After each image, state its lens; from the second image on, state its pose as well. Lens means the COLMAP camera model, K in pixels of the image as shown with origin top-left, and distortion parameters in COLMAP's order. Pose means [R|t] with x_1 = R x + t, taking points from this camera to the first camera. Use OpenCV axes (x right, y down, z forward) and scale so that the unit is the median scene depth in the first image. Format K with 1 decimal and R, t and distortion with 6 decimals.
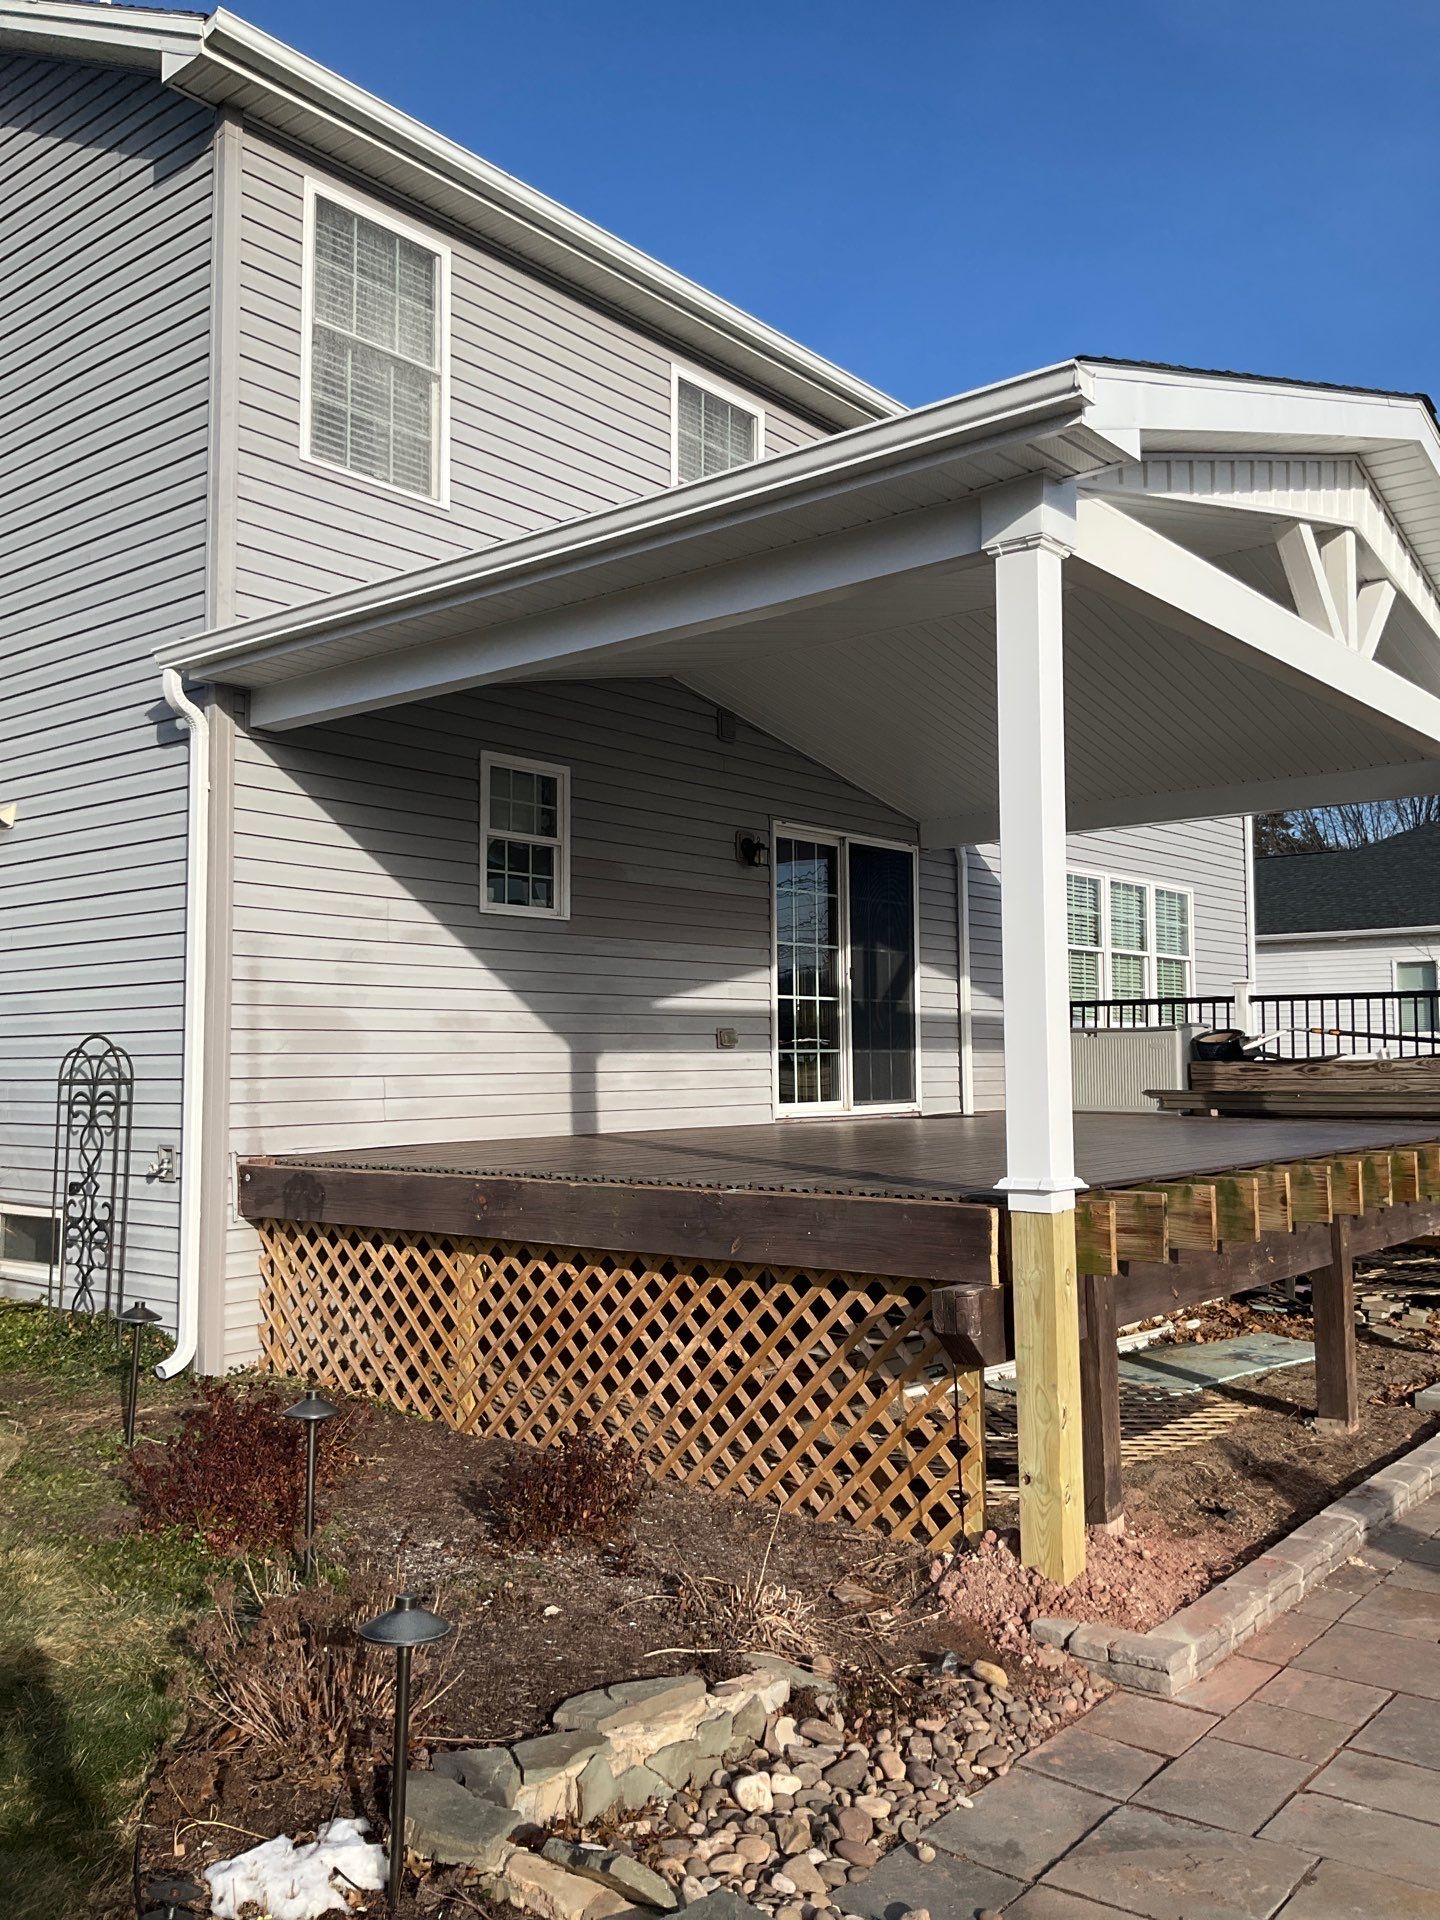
lens RADIAL K [[1608.0, 0, 728.7], [0, 1608.0, 945.8], [0, 0, 1]] dist [0.082075, -0.119375]
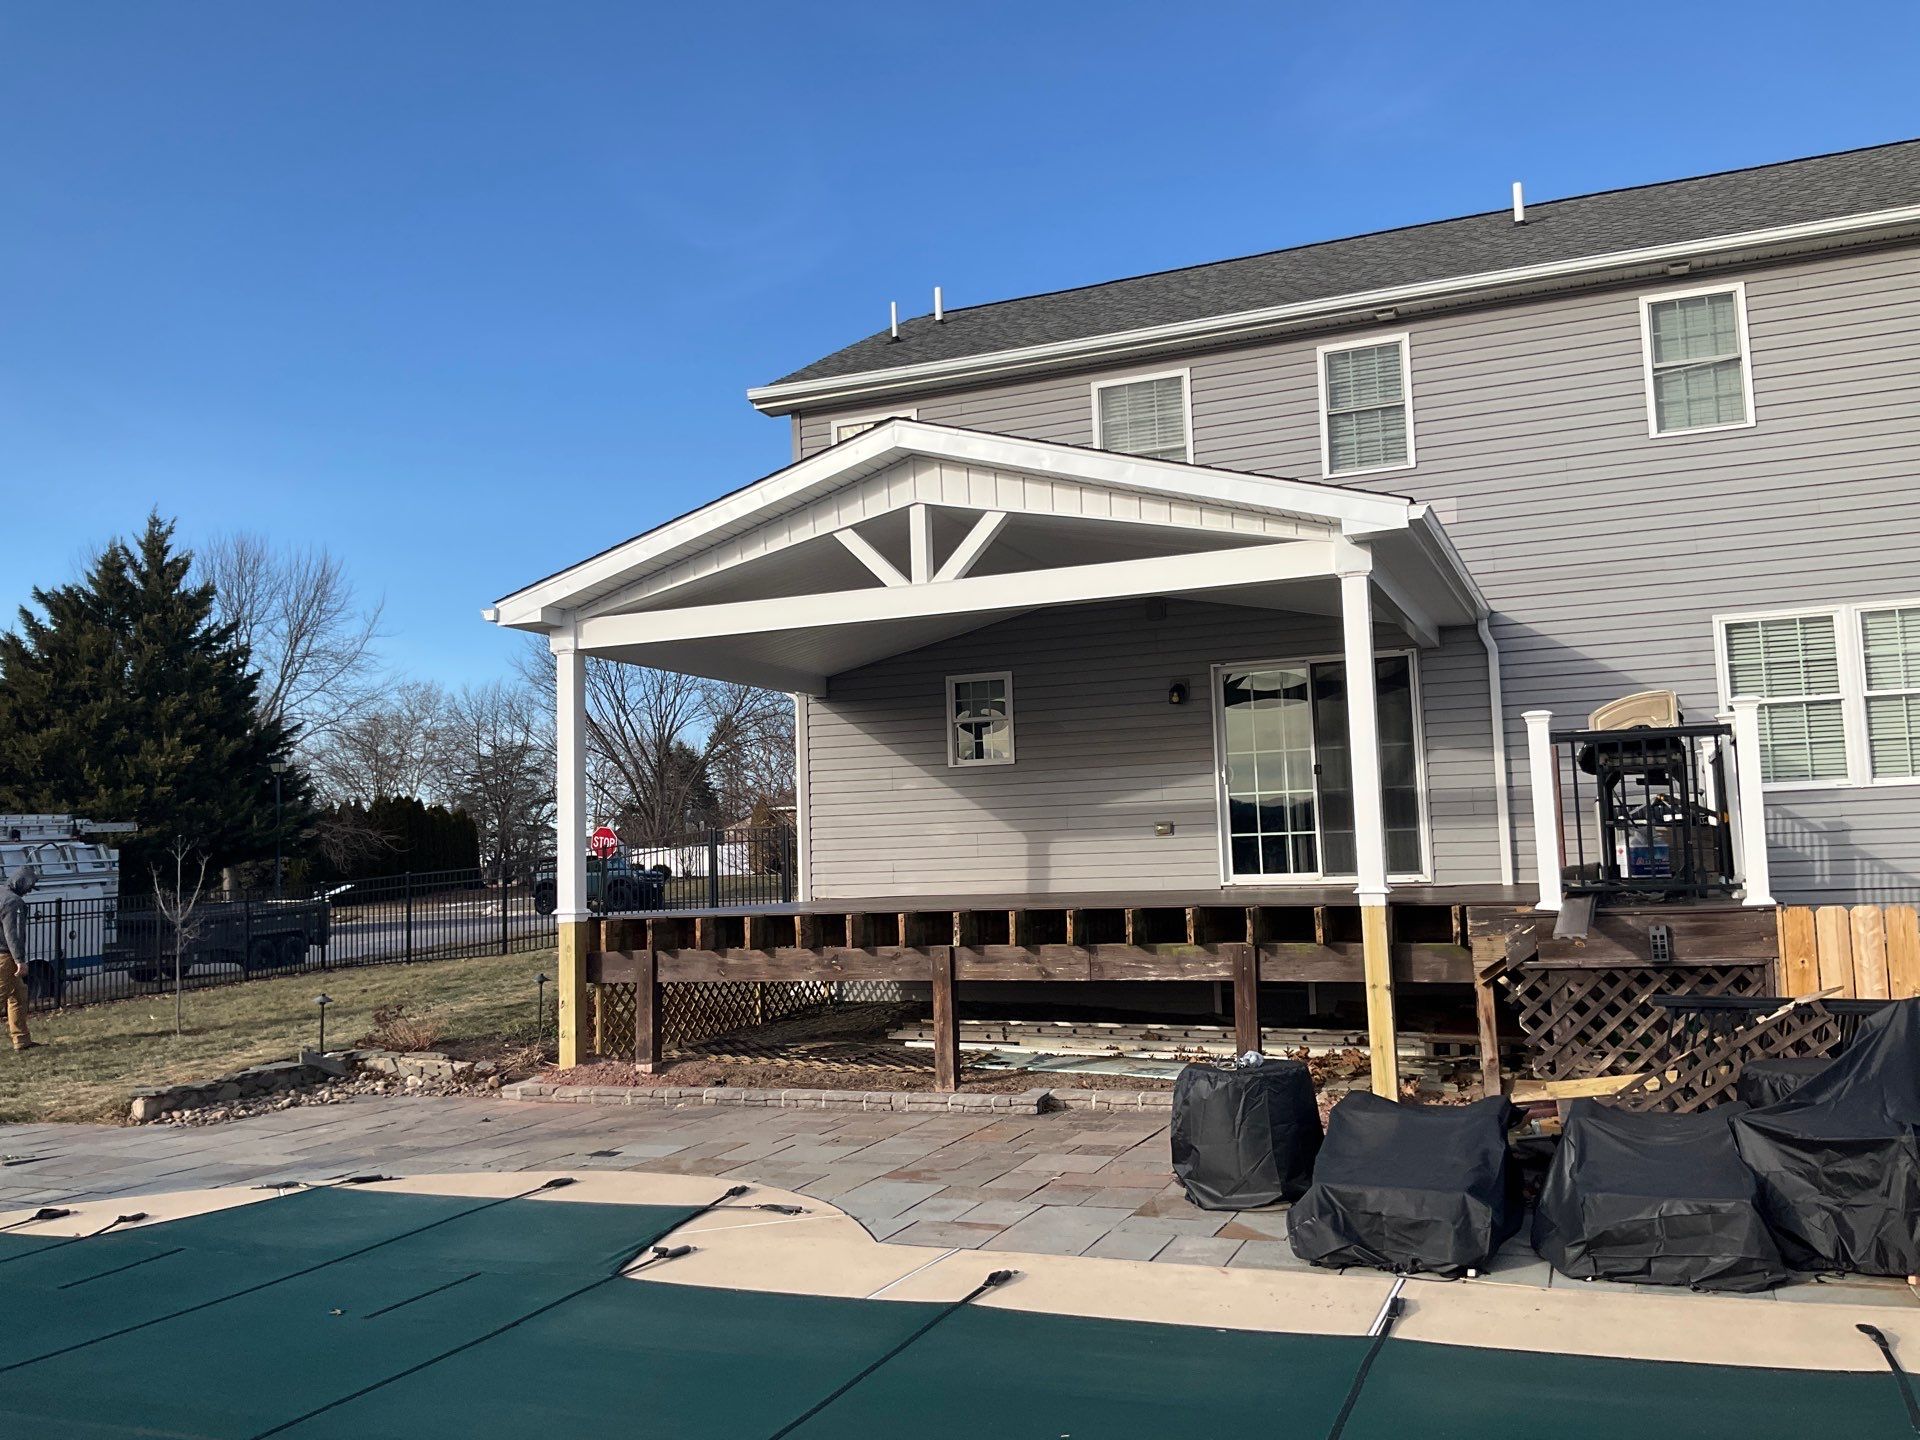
lens RADIAL K [[1608.0, 0, 949.6], [0, 1608.0, 726.1], [0, 0, 1]] dist [0.082075, -0.119375]
pose [[0.267490, -0.081242, -0.960130, 1.795836], [0.099499, 0.993441, -0.056340, 0.039331], [0.958410, -0.080461, 0.273819, 0.589873]]
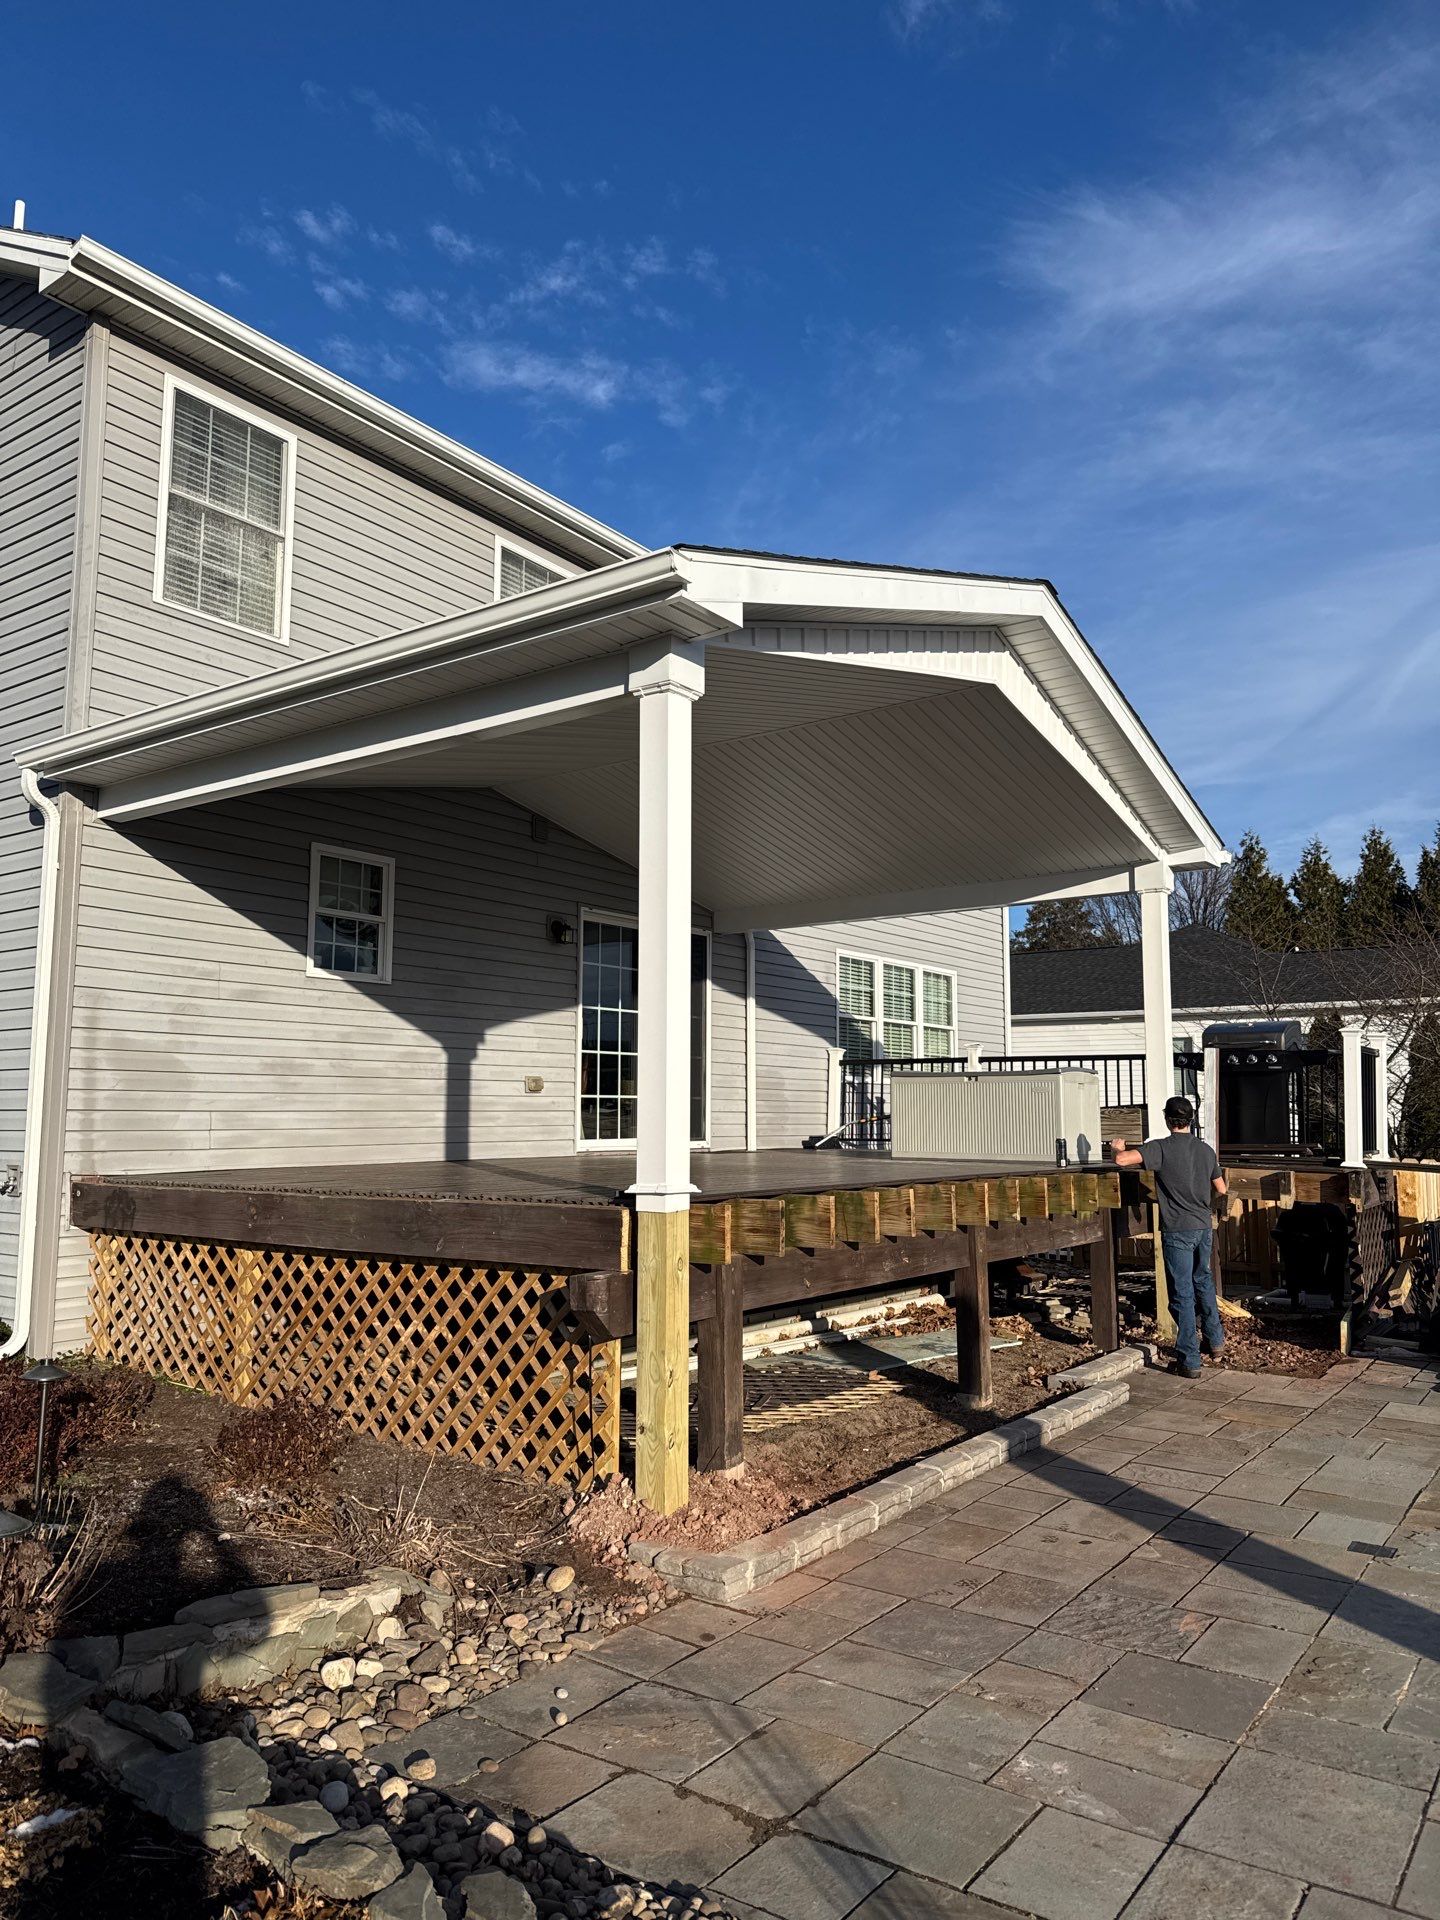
lens RADIAL K [[1357.7, 0, 717.9], [0, 1357.7, 962.3], [0, 0, 1]] dist [0.072958, -0.057478]
pose [[0.998607, 0.017203, 0.049883, 0.116790], [-0.015110, 0.999001, -0.042050, 0.008301], [-0.050557, 0.041238, 0.997869, -0.042225]]
